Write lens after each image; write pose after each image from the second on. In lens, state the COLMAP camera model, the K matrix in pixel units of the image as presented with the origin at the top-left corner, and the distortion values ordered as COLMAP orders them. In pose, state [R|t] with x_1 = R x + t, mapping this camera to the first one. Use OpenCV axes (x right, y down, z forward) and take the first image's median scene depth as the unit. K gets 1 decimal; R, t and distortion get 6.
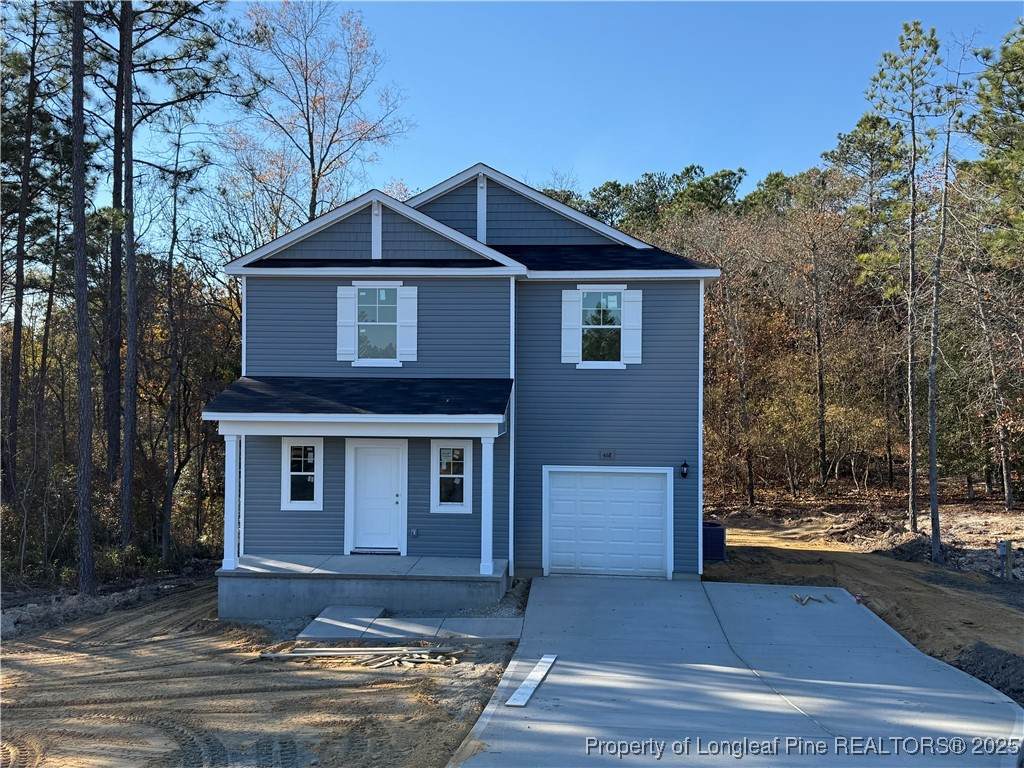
lens RADIAL K [[859.9, 0, 510.6], [0, 859.9, 377.6], [0, 0, 1]] dist [0.015308, 0.005482]
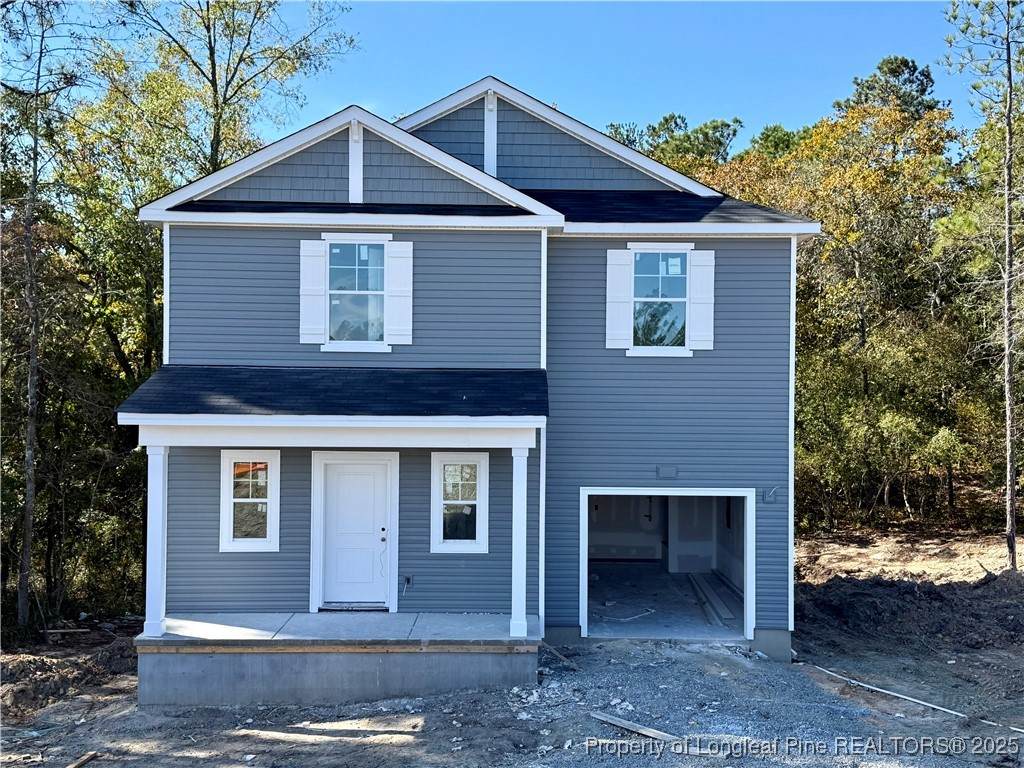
lens RADIAL K [[1089.8, 0, 514.2], [0, 1089.8, 387.2], [0, 0, 1]] dist [0.015204, 0.000000]
pose [[0.996492, 0.002161, 0.083659, -0.098302], [-0.002337, 0.999995, 0.002012, 0.014662], [-0.083654, -0.002201, 0.996492, 0.074629]]
